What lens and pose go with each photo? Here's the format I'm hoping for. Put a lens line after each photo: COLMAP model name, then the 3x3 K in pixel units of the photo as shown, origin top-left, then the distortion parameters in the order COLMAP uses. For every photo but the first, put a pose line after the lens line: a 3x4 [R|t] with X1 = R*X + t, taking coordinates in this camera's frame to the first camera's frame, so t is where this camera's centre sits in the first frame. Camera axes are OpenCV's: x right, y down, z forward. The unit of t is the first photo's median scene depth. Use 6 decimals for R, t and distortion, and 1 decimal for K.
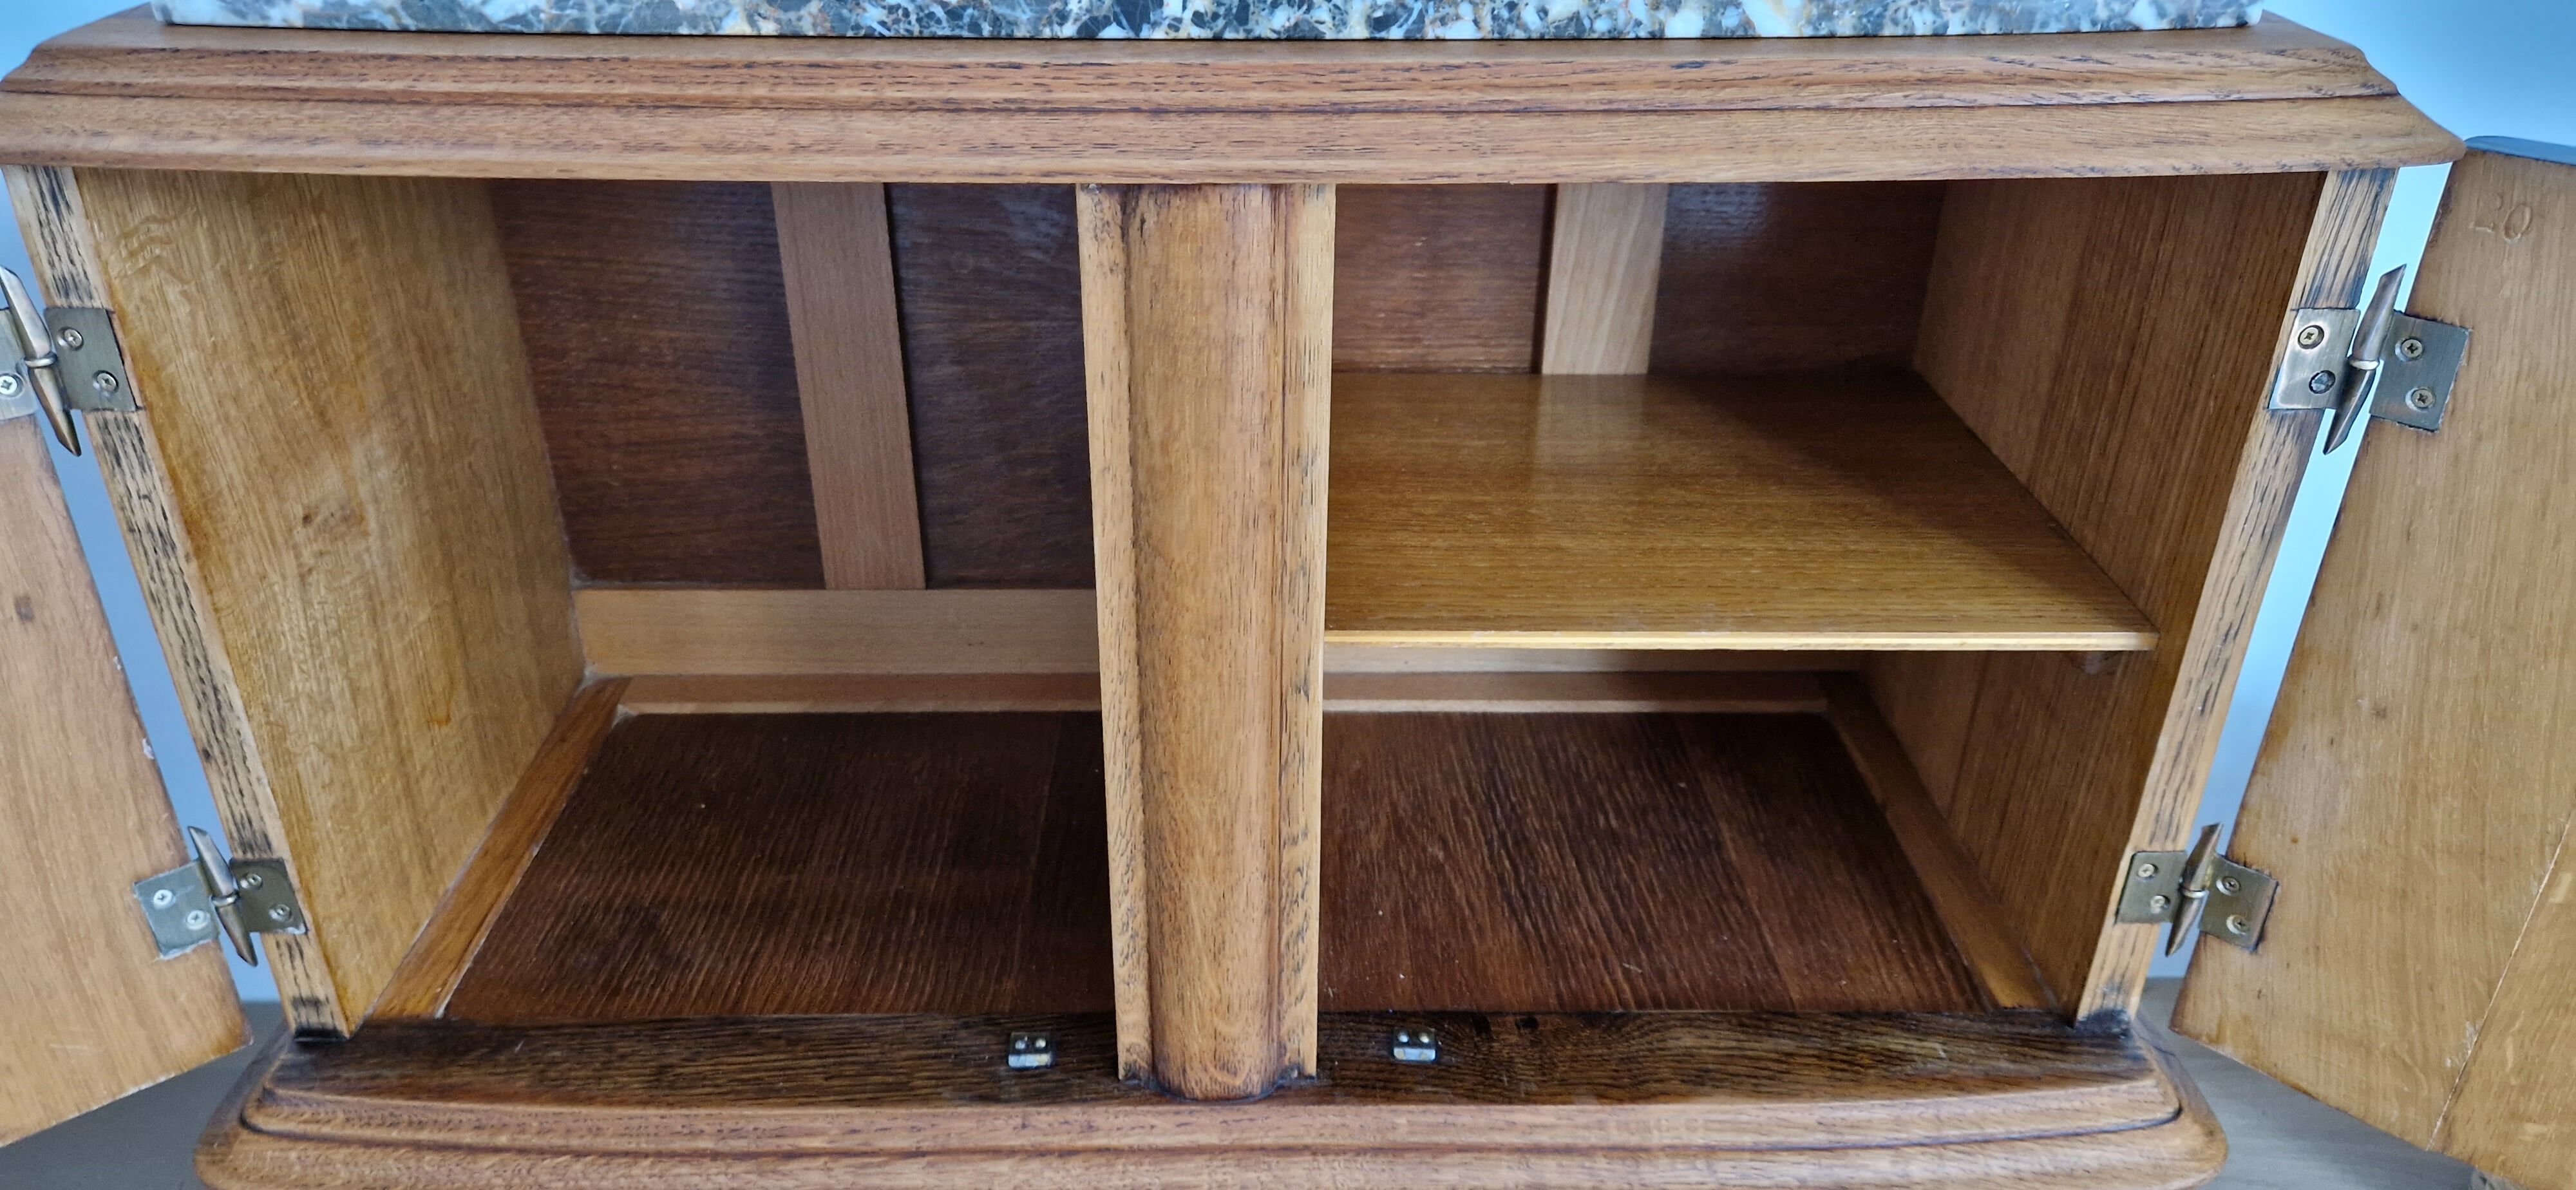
lens RADIAL K [[1756.1, 0, 1272.4], [0, 1756.1, 603.6], [0, 0, 1]] dist [0.066589, -0.068530]
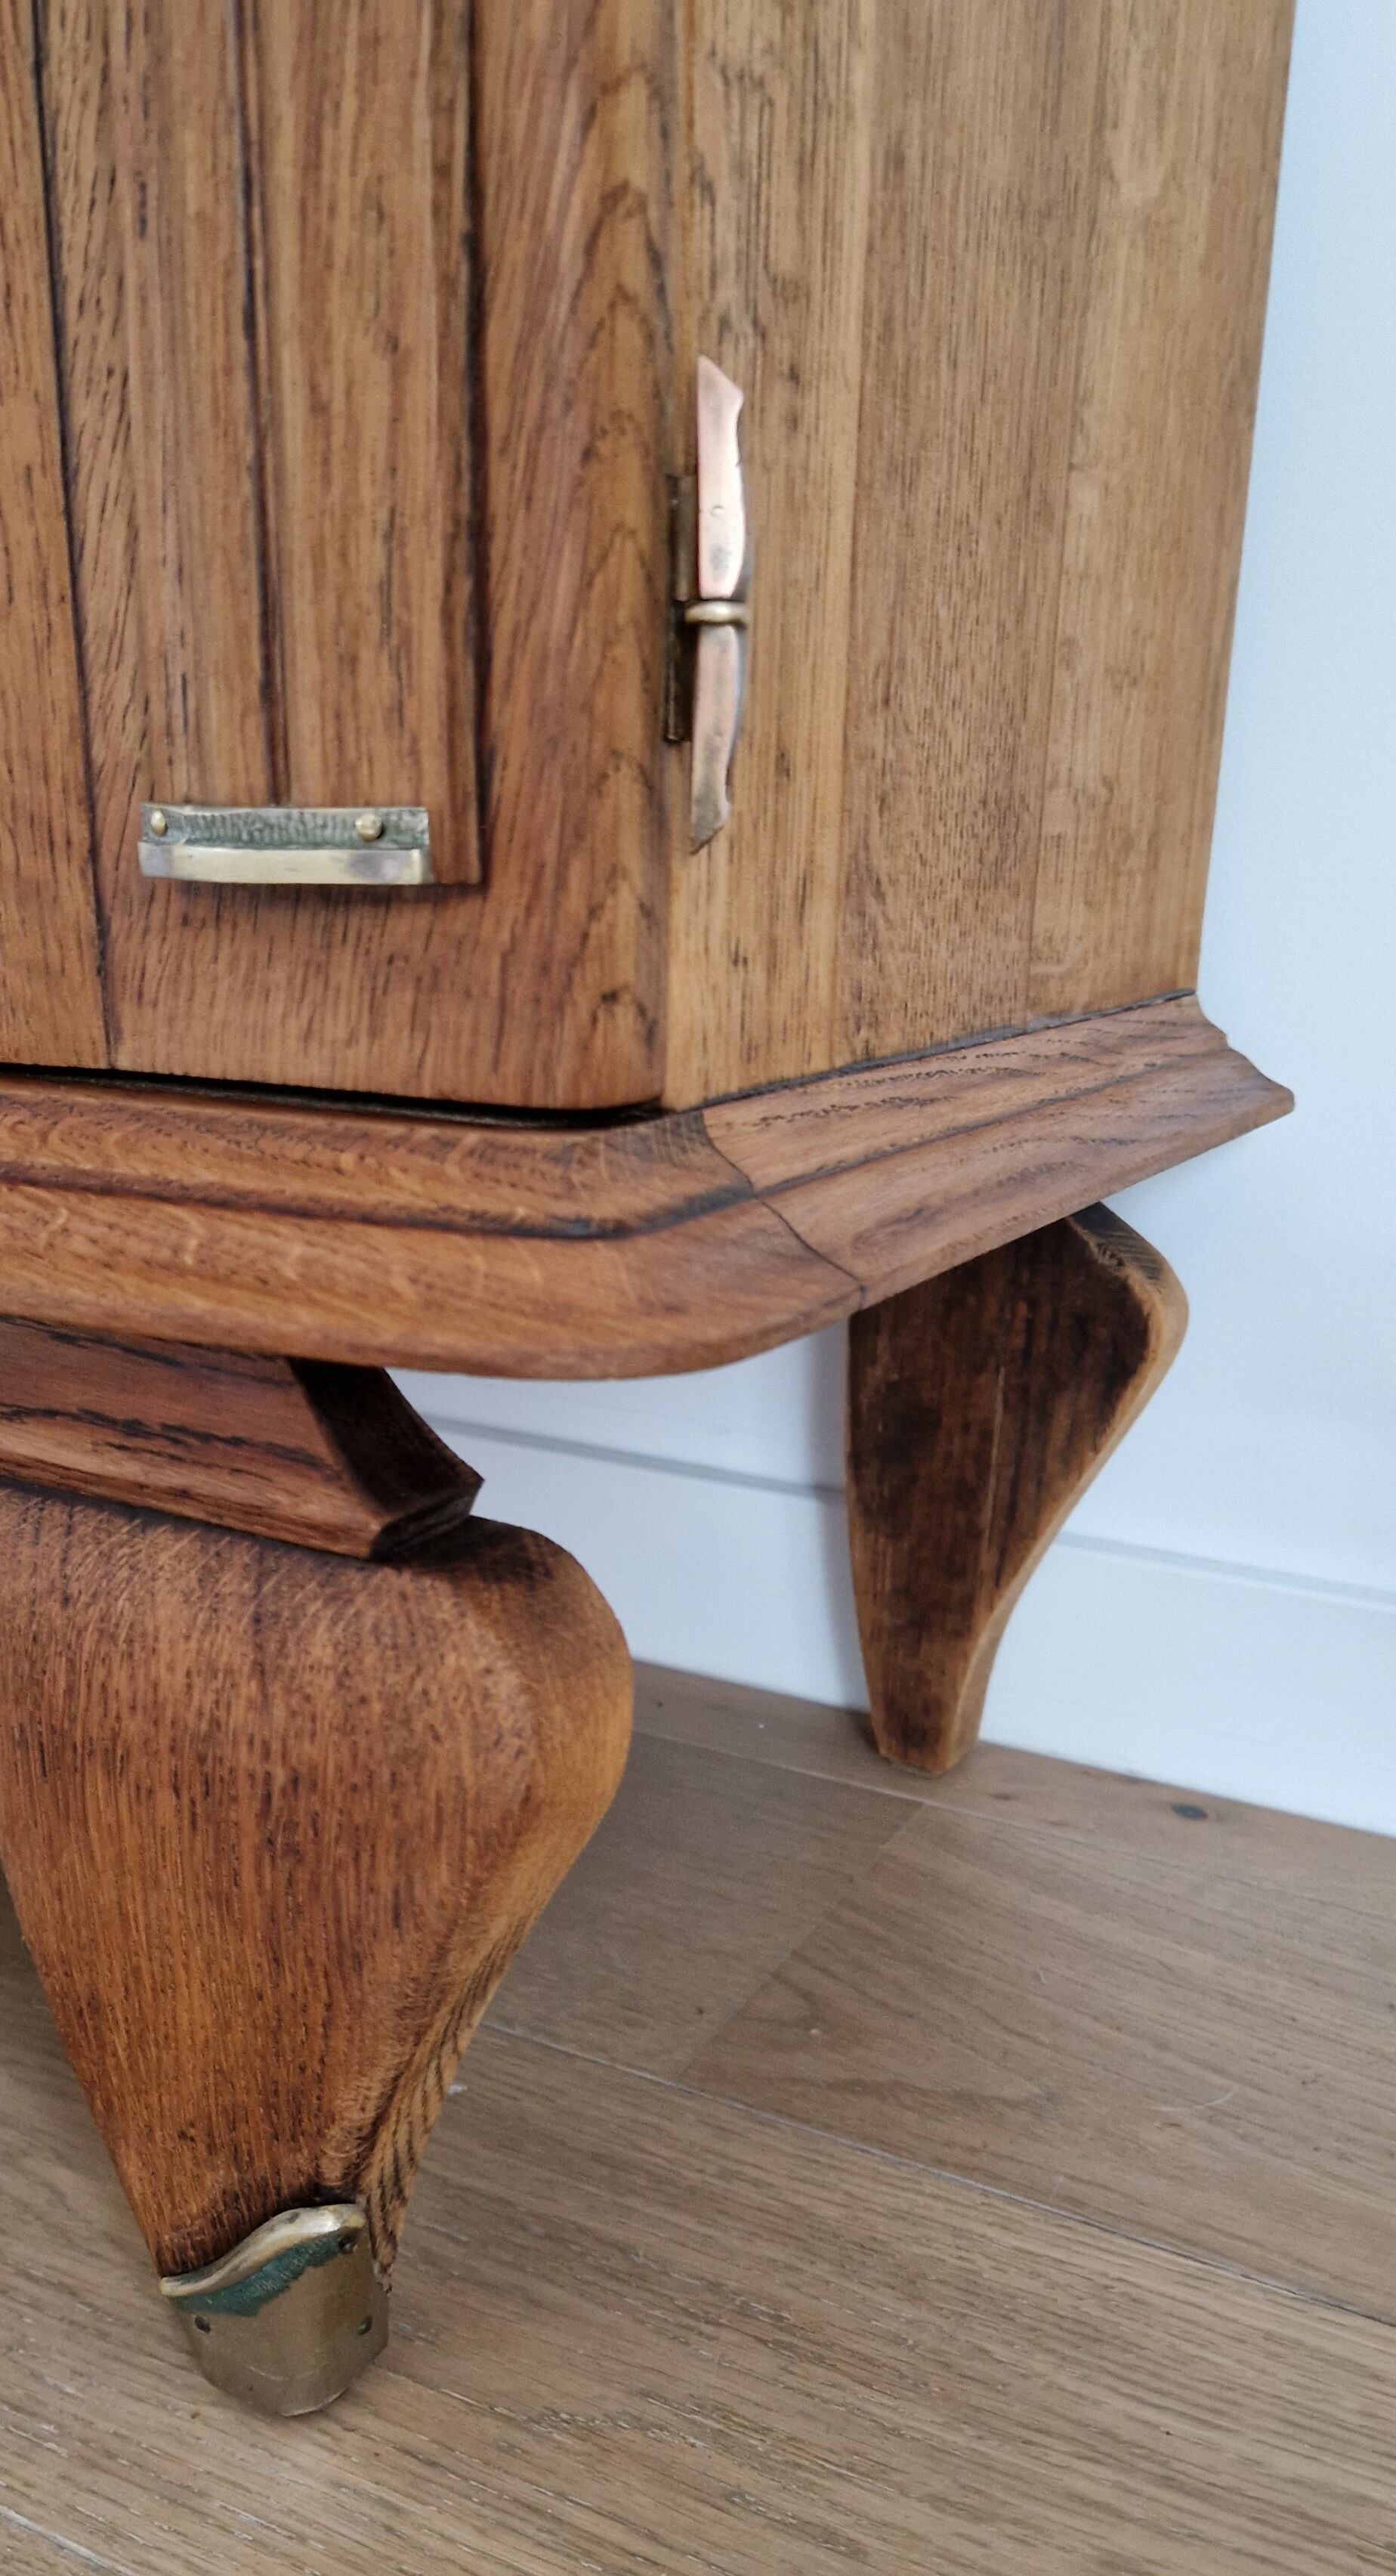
lens RADIAL K [[2105.5, 0, 624.1], [0, 2105.5, 1482.3], [0, 0, 1]] dist [0.034801, -0.007203]
pose [[0.862649, 0.167347, -0.477317, 0.771948], [-0.251271, 0.960787, -0.117268, 0.407055], [0.438975, 0.221097, 0.870871, 0.672575]]
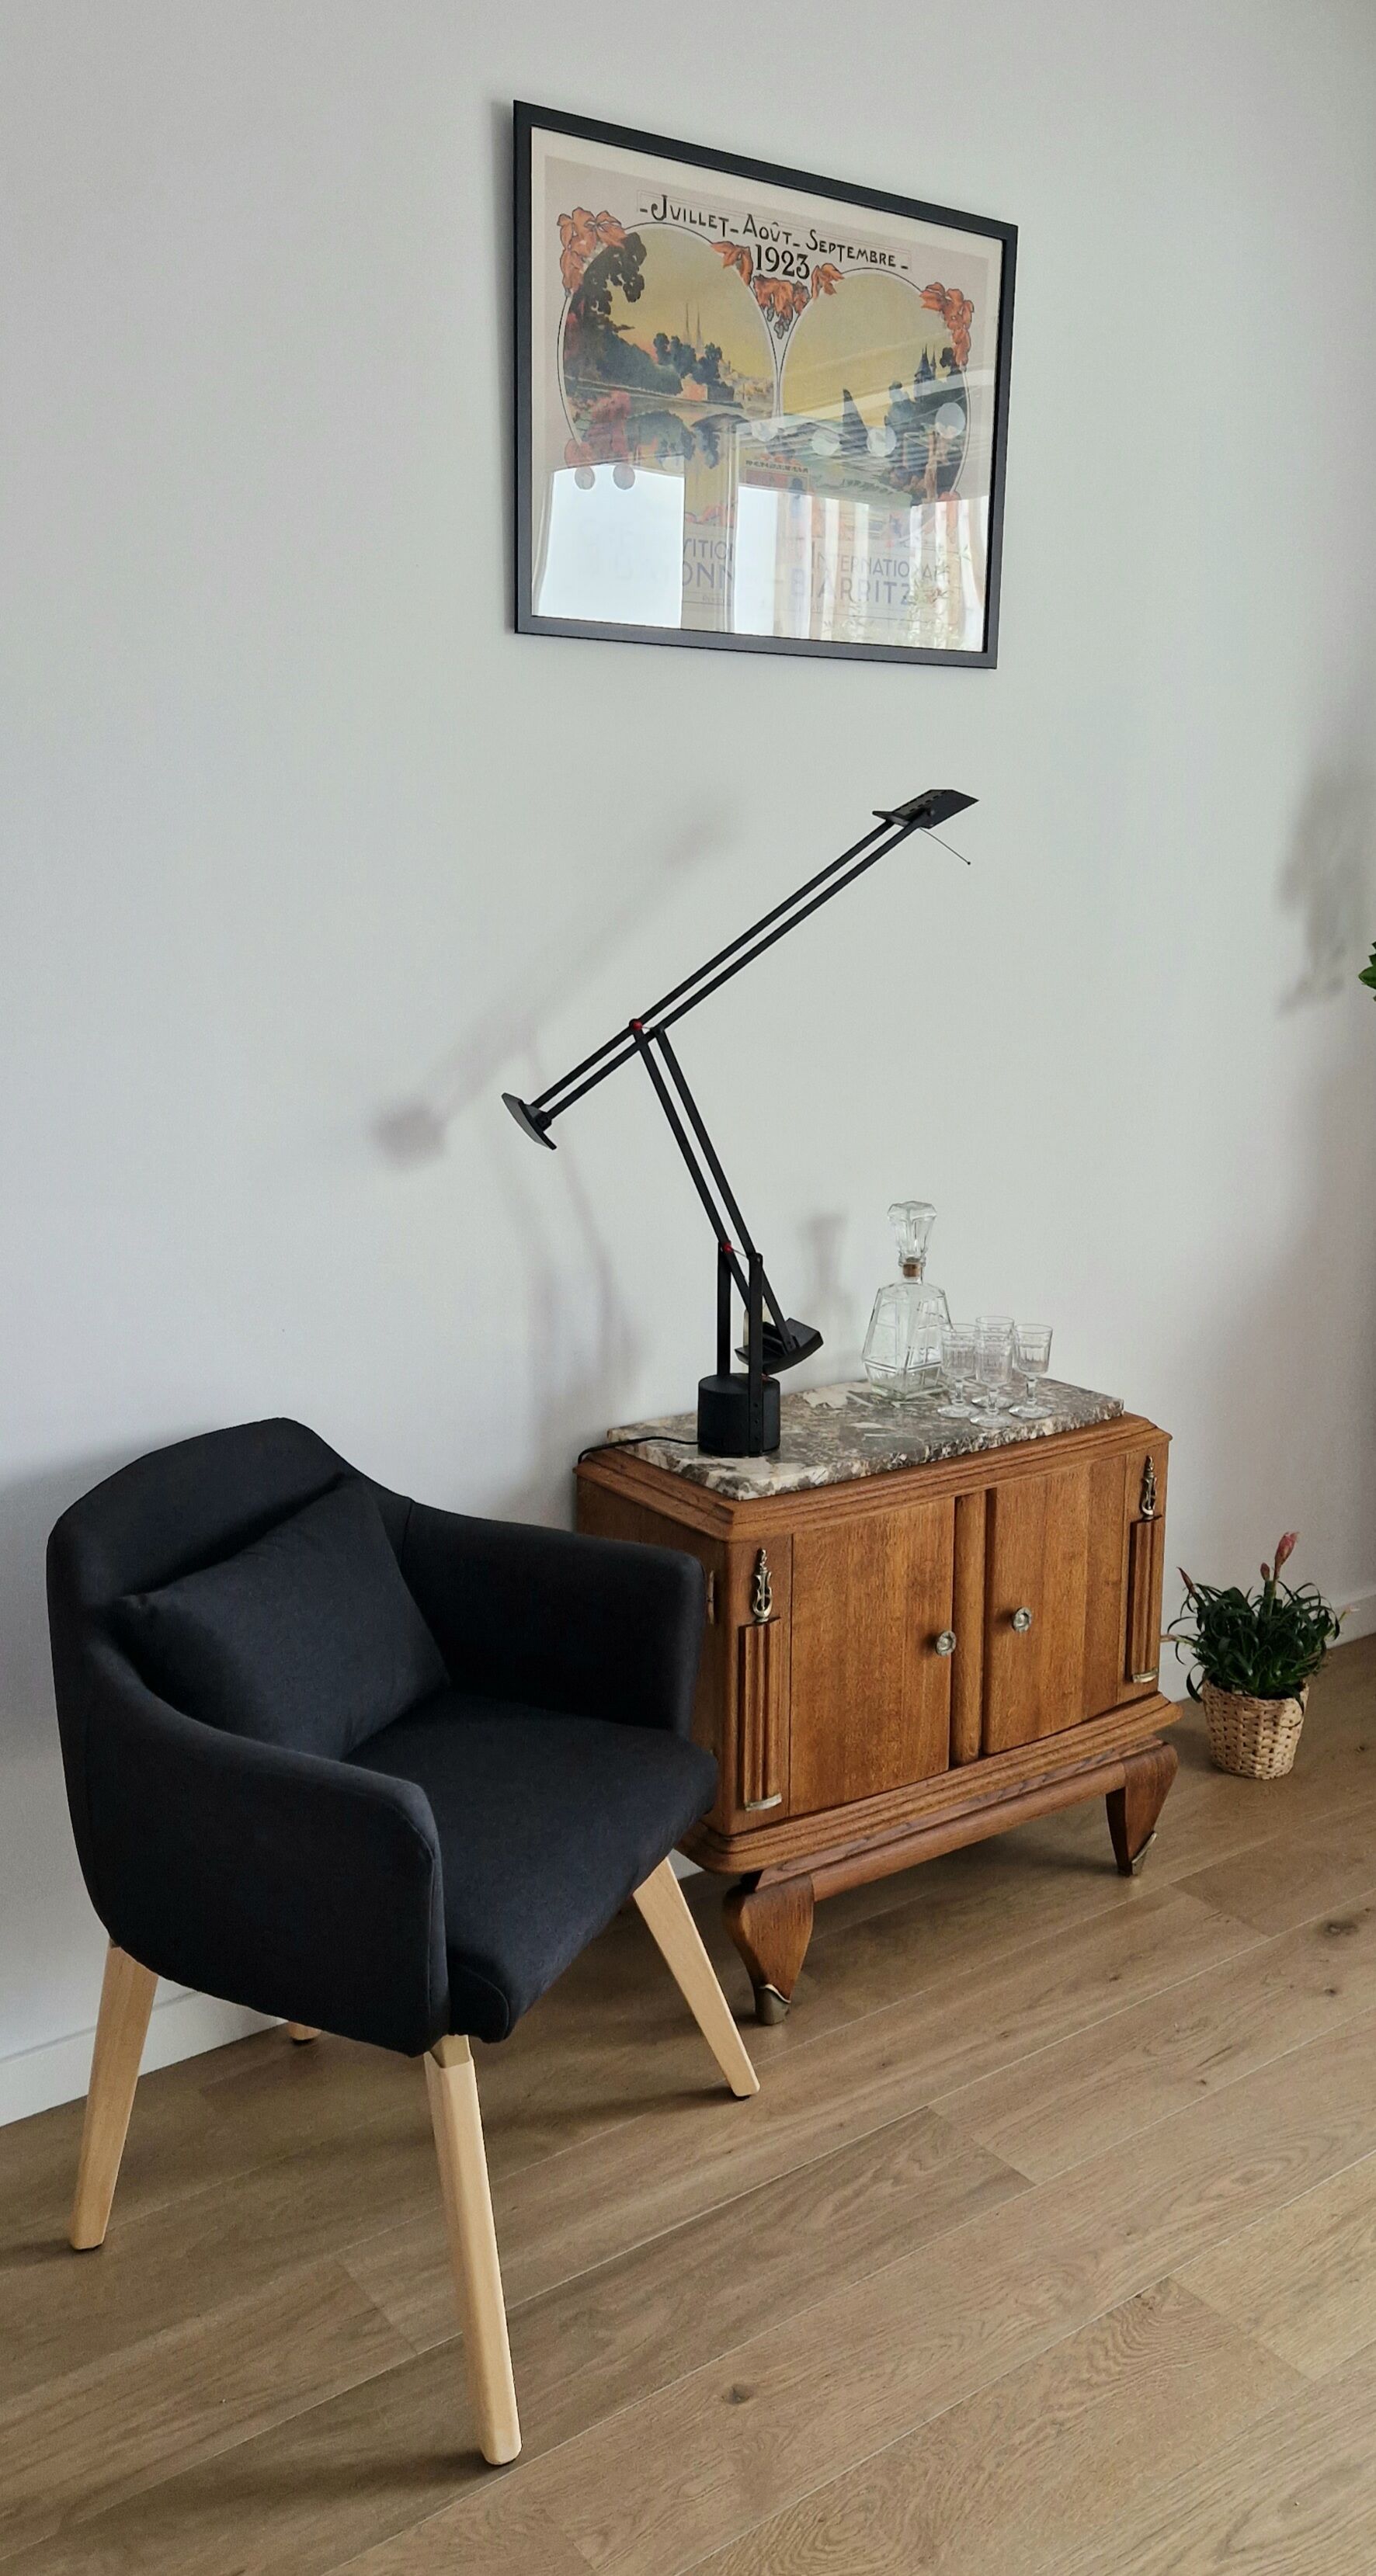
lens RADIAL K [[2080.5, 0, 727.4], [0, 2080.5, 1210.9], [0, 0, 1]] dist [0.083600, -0.047764]
pose [[0.815217, -0.103153, 0.569896, -2.589115], [0.275564, 0.934574, -0.225025, 0.077264], [-0.509398, 0.340487, 0.790305, -2.265684]]
